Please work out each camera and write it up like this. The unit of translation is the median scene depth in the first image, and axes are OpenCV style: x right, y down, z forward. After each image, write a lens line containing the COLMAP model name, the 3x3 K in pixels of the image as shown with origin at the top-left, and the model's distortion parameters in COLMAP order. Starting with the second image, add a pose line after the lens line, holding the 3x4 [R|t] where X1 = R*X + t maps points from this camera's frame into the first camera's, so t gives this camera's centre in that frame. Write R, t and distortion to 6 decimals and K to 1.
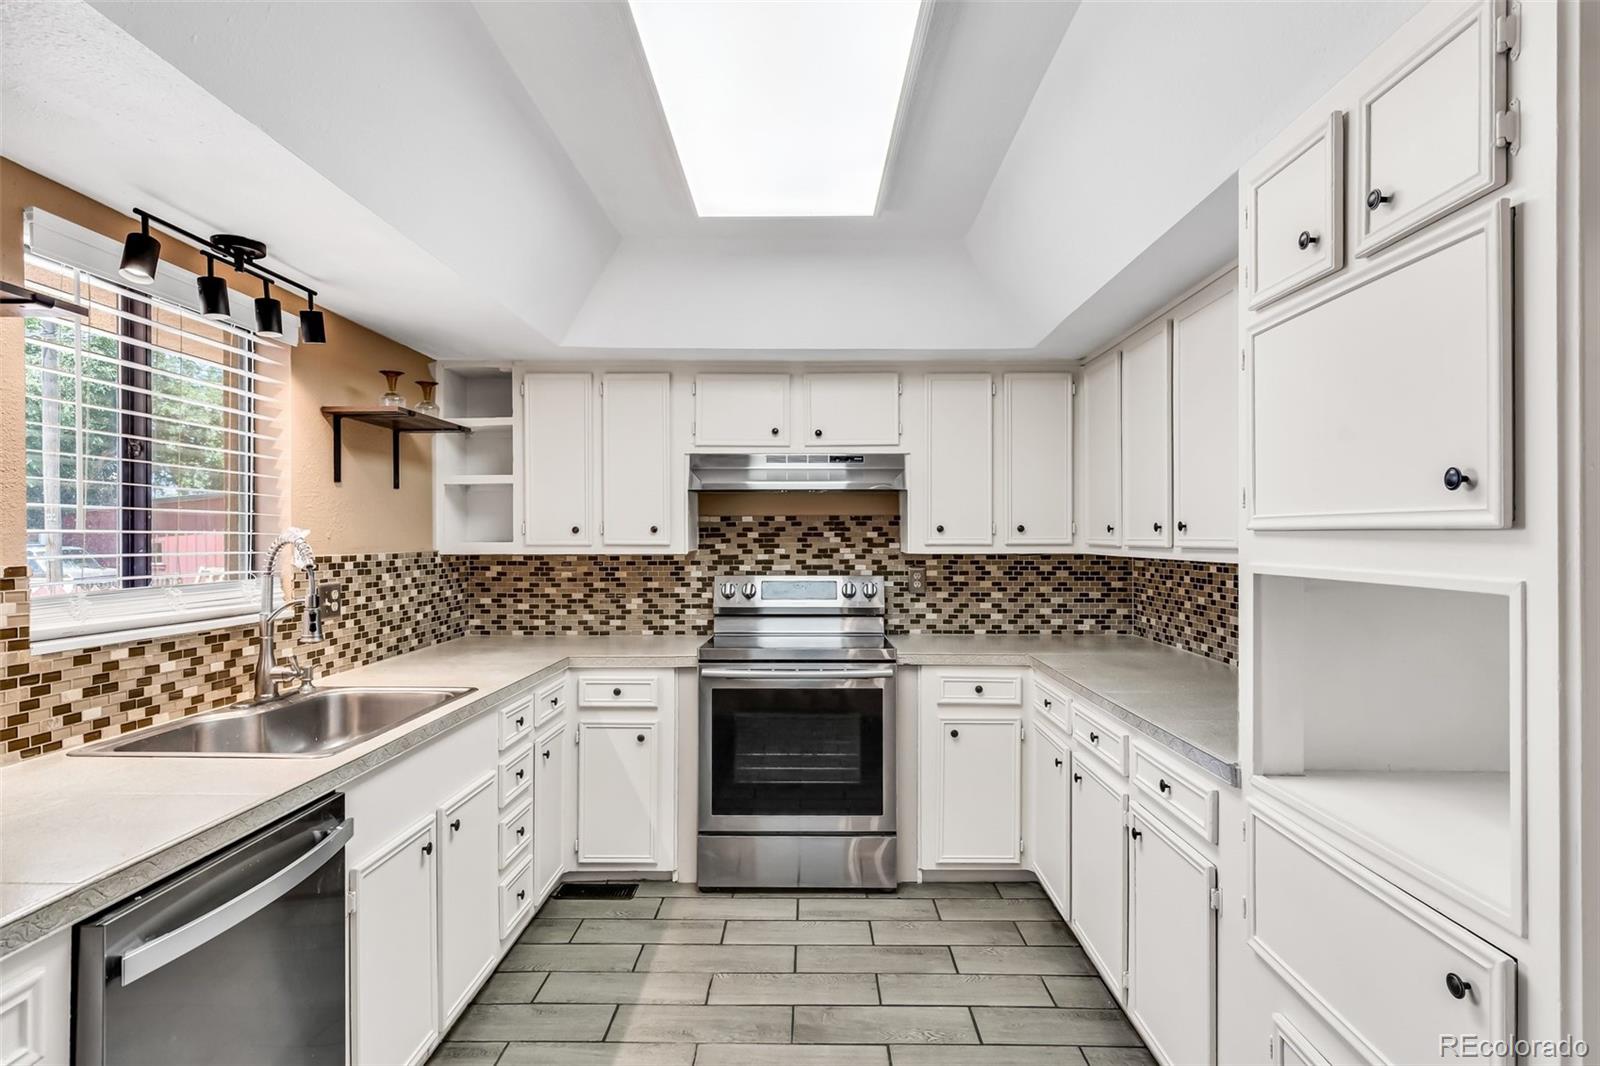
lens RADIAL K [[790.2, 0, 800.0], [0, 790.2, 533.0], [0, 0, 1]] dist [-0.000209, 0.000200]
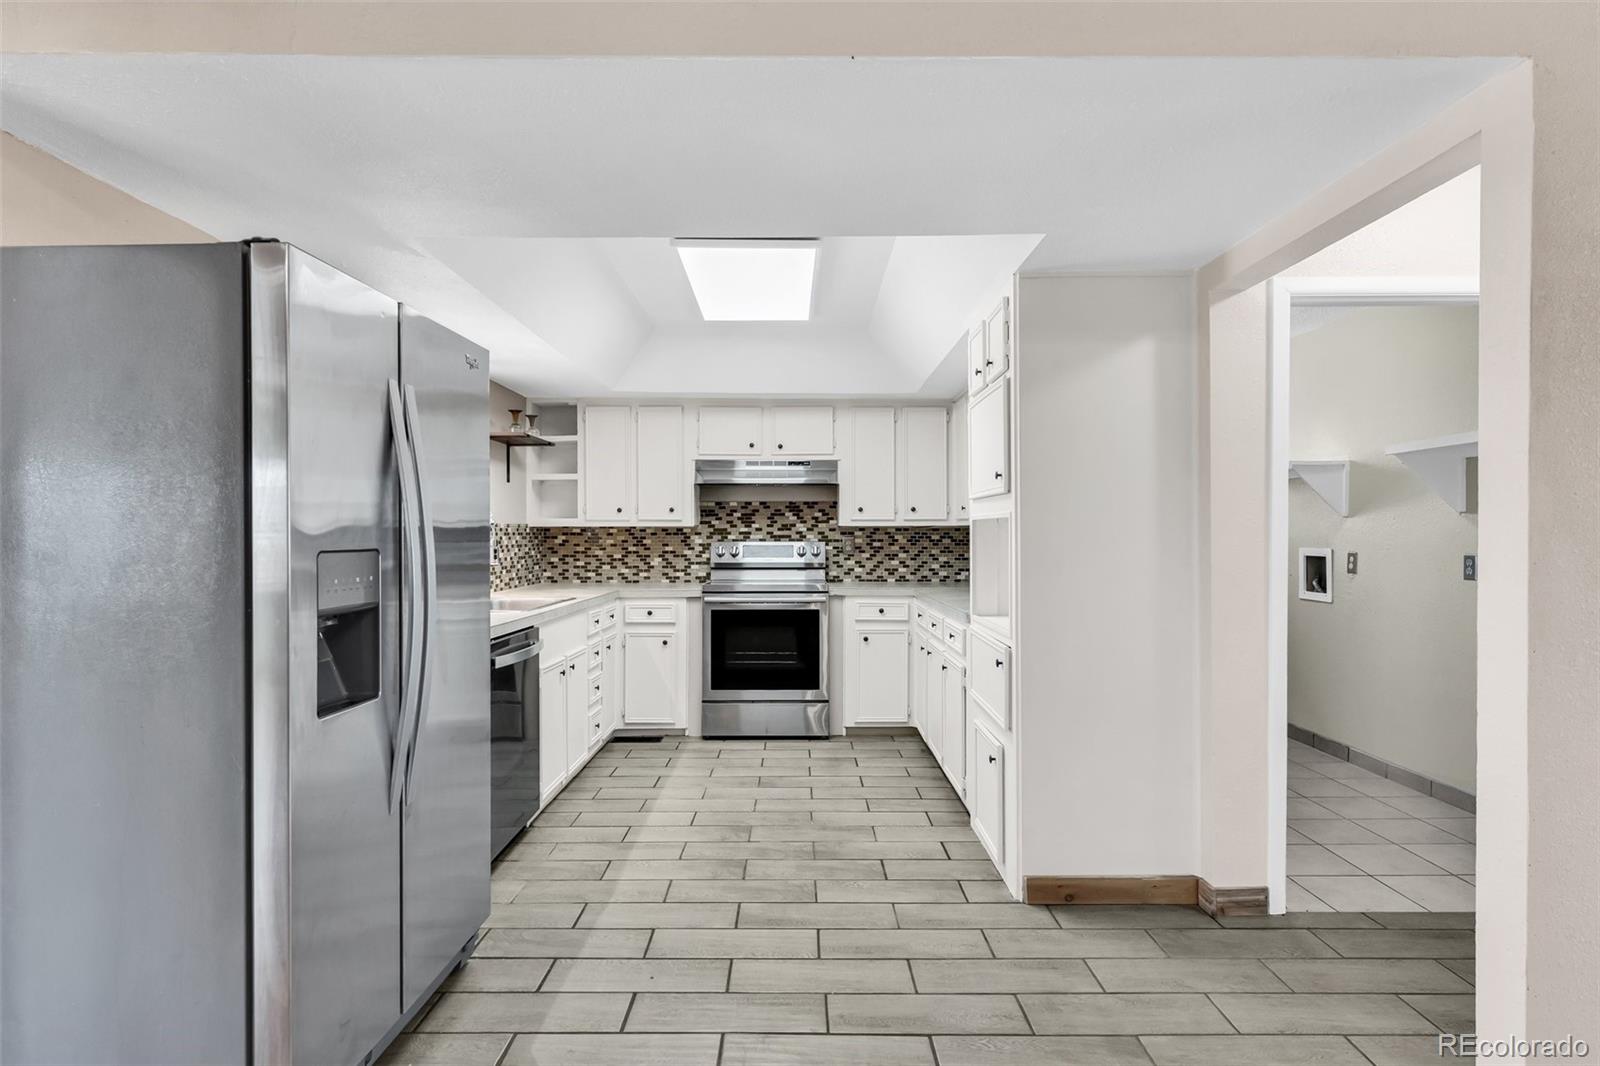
lens RADIAL K [[790.2, 0, 800.0], [0, 790.2, 533.0], [0, 0, 1]] dist [-0.000209, 0.000200]
pose [[0.999814, -0.000205, 0.019260, 0.029741], [0.000188, 1.000000, 0.000861, 0.036084], [-0.019260, -0.000857, 0.999814, -0.482219]]
